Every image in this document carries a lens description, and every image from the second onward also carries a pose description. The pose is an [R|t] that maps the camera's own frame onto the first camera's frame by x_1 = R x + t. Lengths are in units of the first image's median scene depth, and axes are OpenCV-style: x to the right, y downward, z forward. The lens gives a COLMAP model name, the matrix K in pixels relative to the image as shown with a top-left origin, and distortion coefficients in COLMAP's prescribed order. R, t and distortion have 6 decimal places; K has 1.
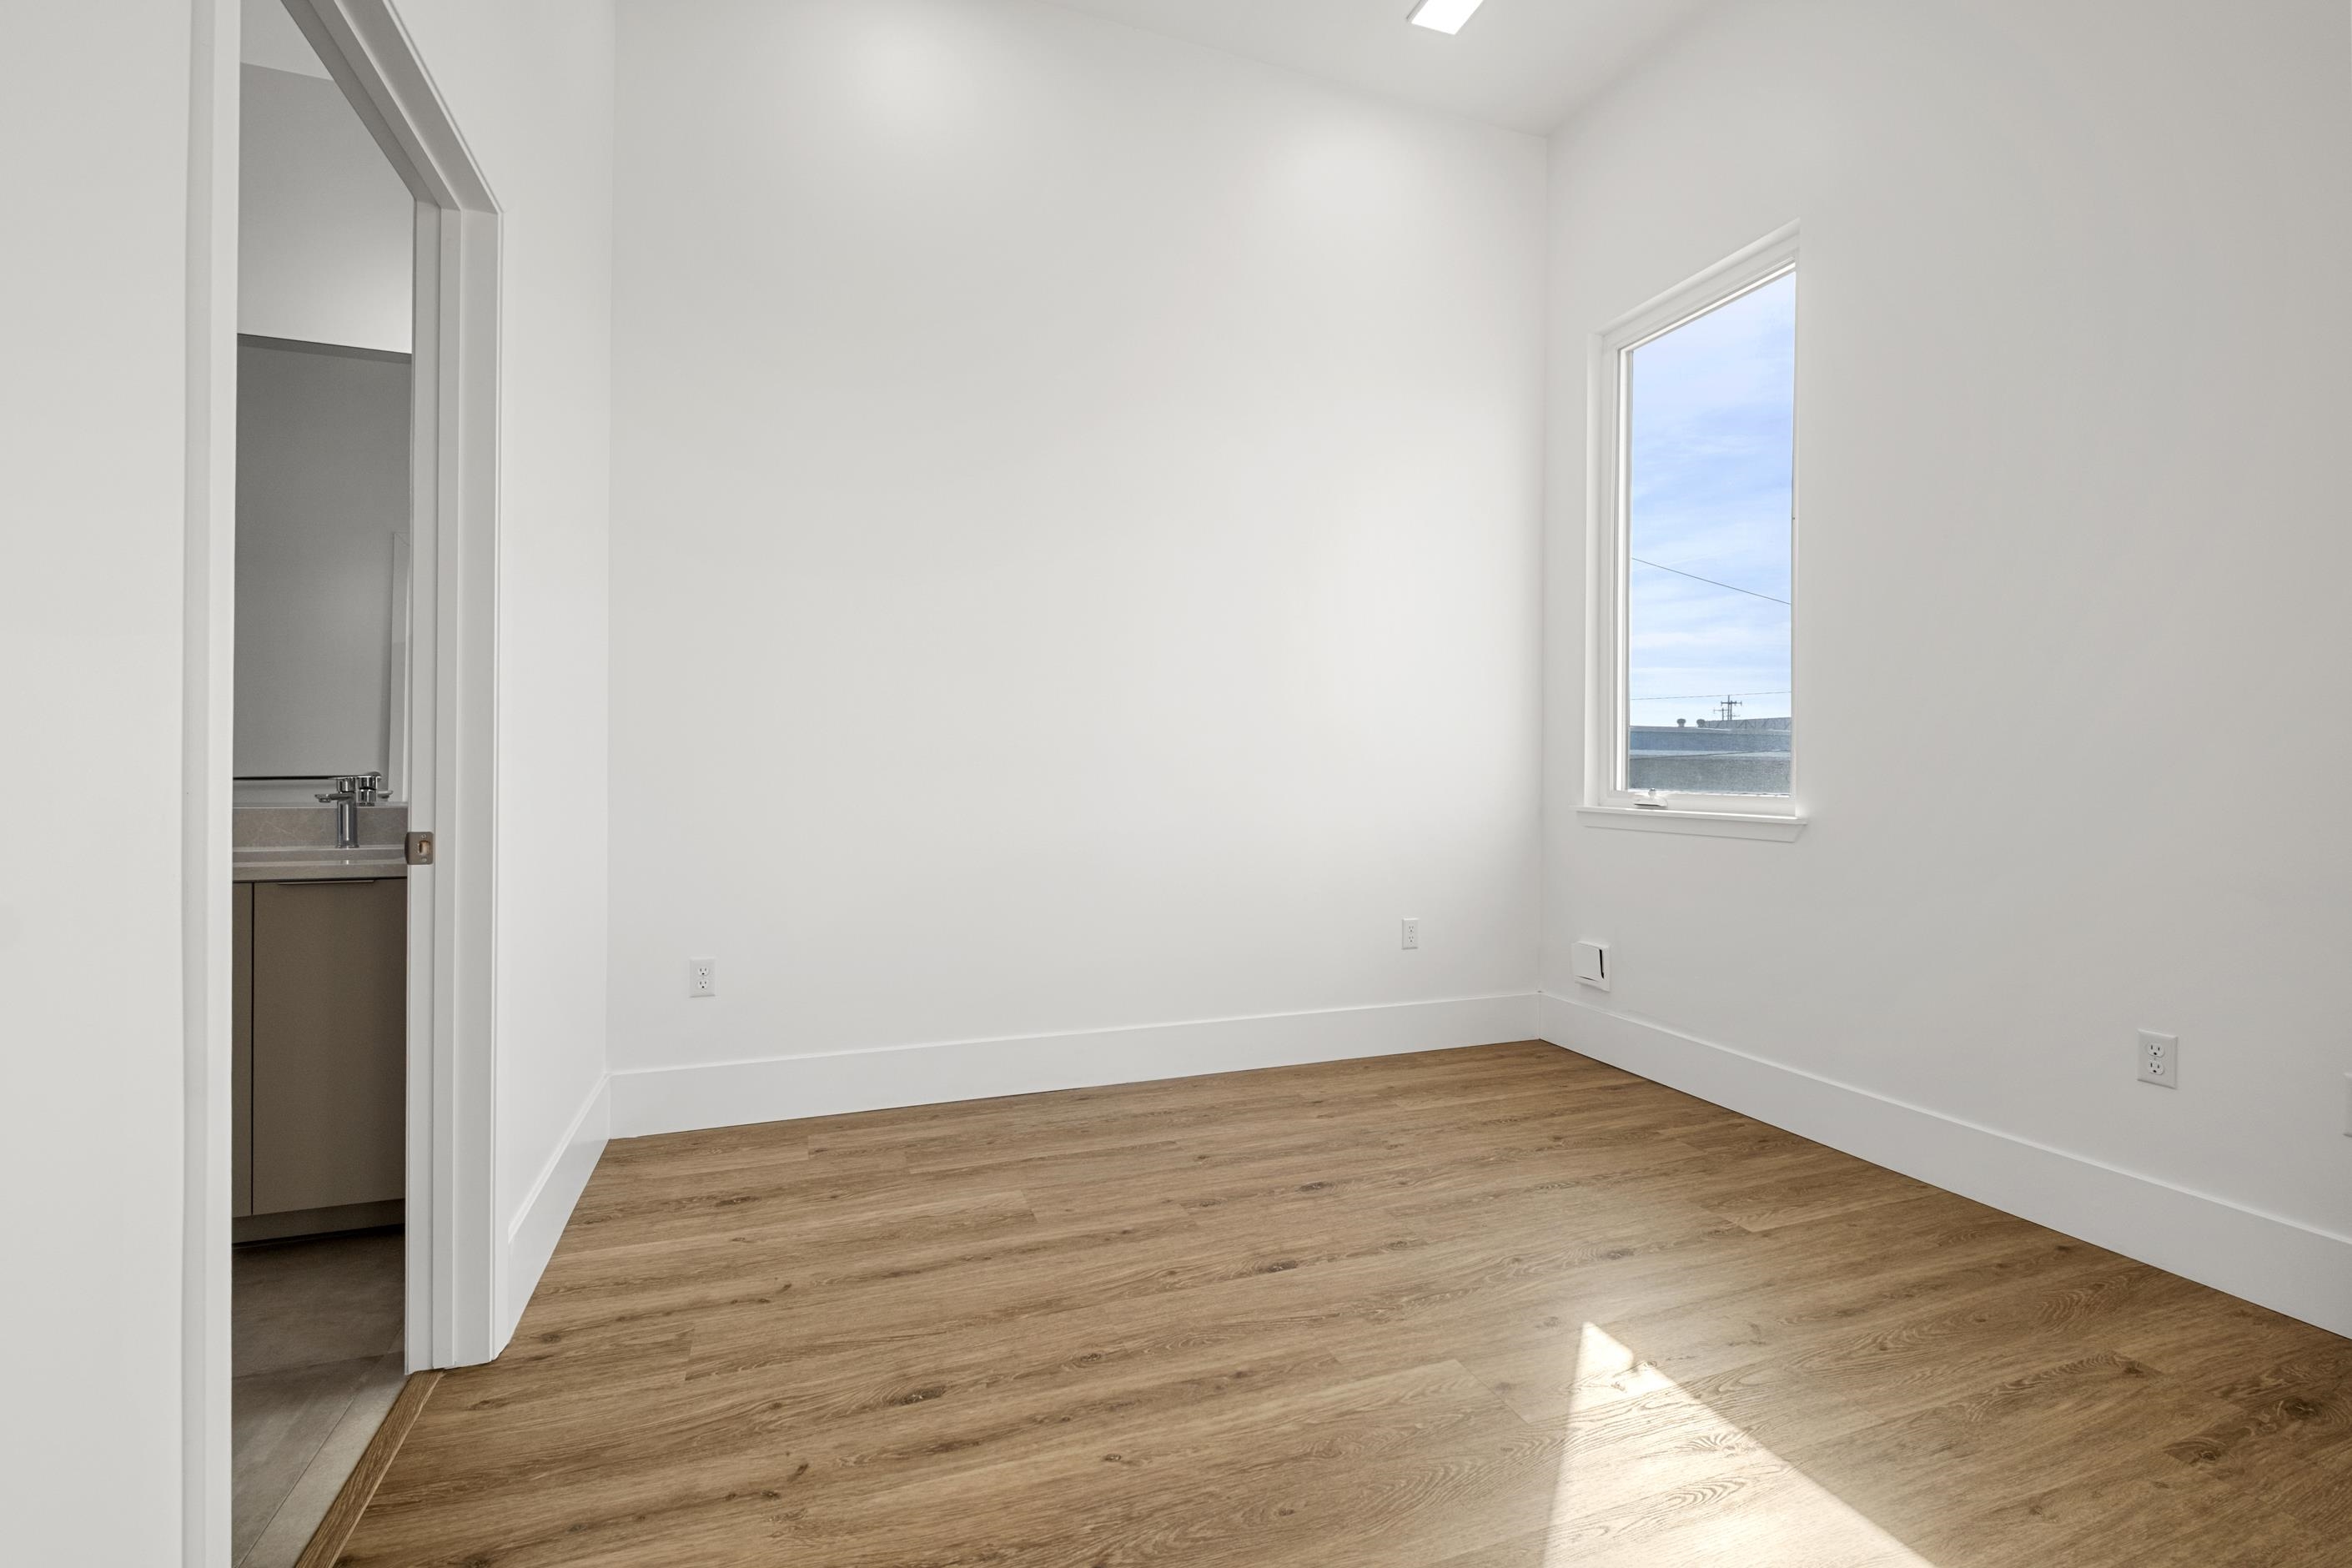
lens RADIAL K [[1029.8, 0, 1183.6], [0, 1029.8, 739.1], [0, 0, 1]] dist [0.001495, -0.003824]
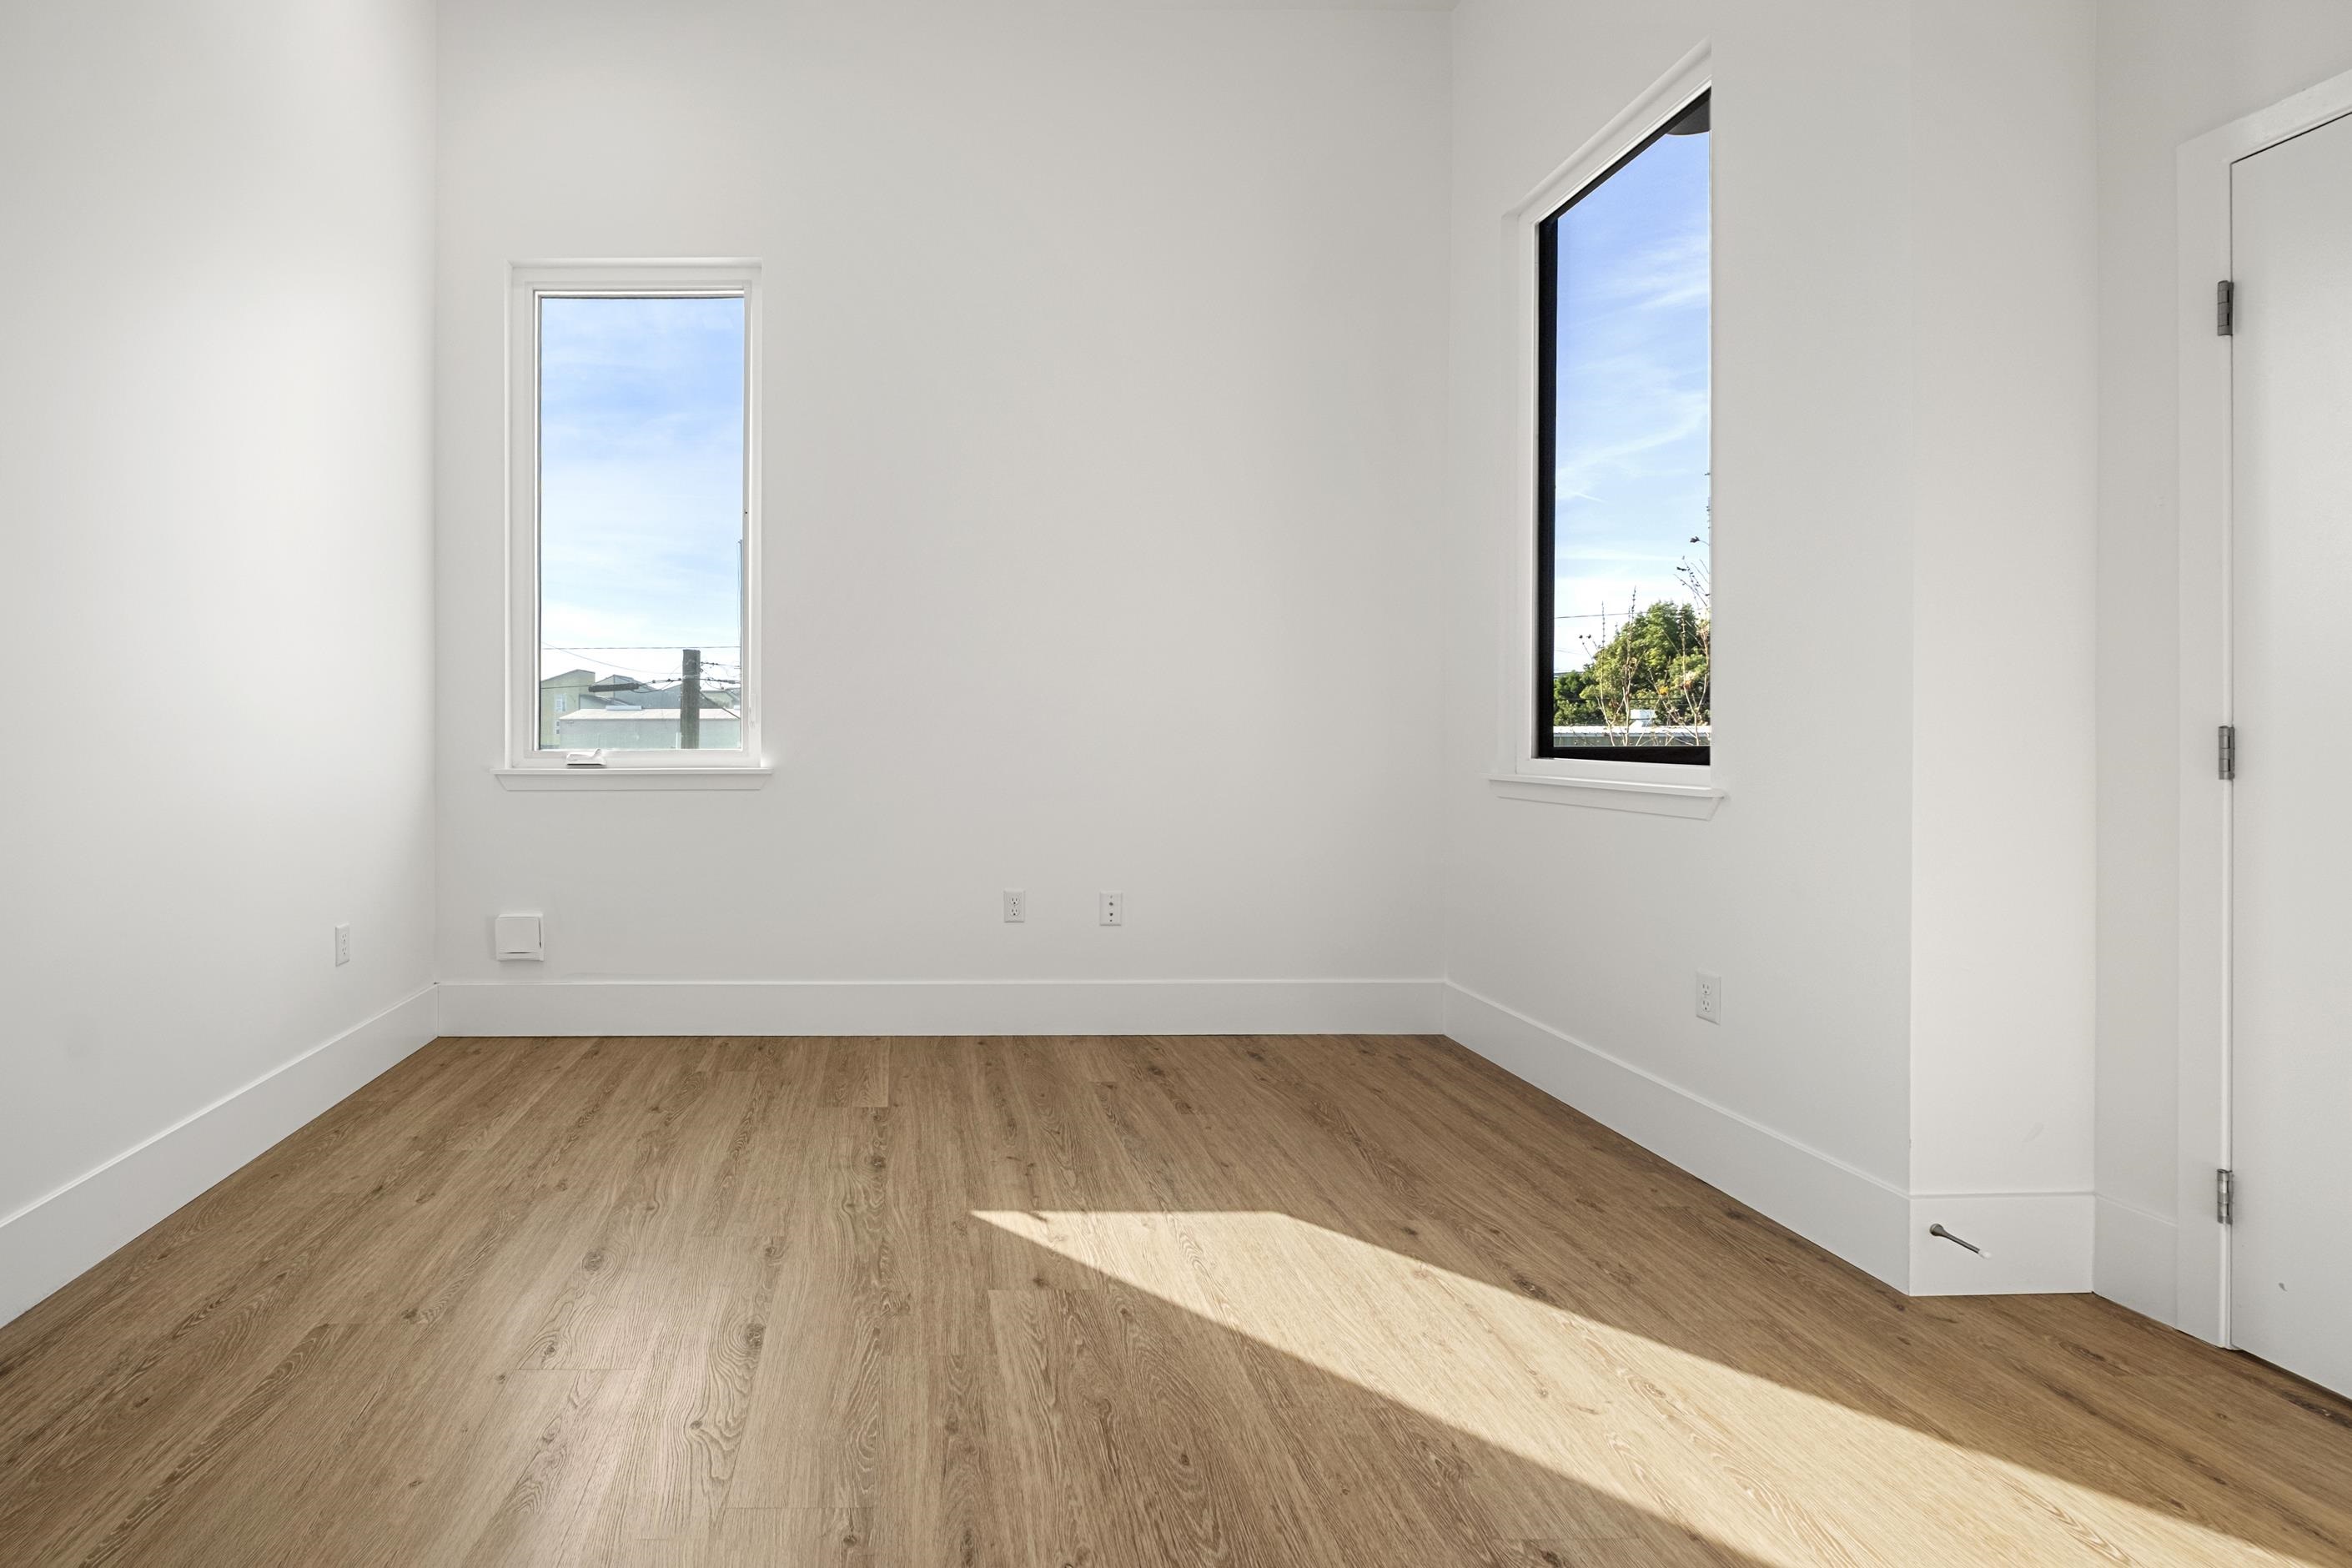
lens RADIAL K [[906.5, 0, 1174.8], [0, 906.5, 710.7], [0, 0, 1]] dist [0.000493, -0.000201]
pose [[0.364569, 0.005913, 0.931158, -0.258213], [-0.016438, 0.999865, 0.000087, 0.004648], [-0.931031, -0.015338, 0.364617, 0.242341]]
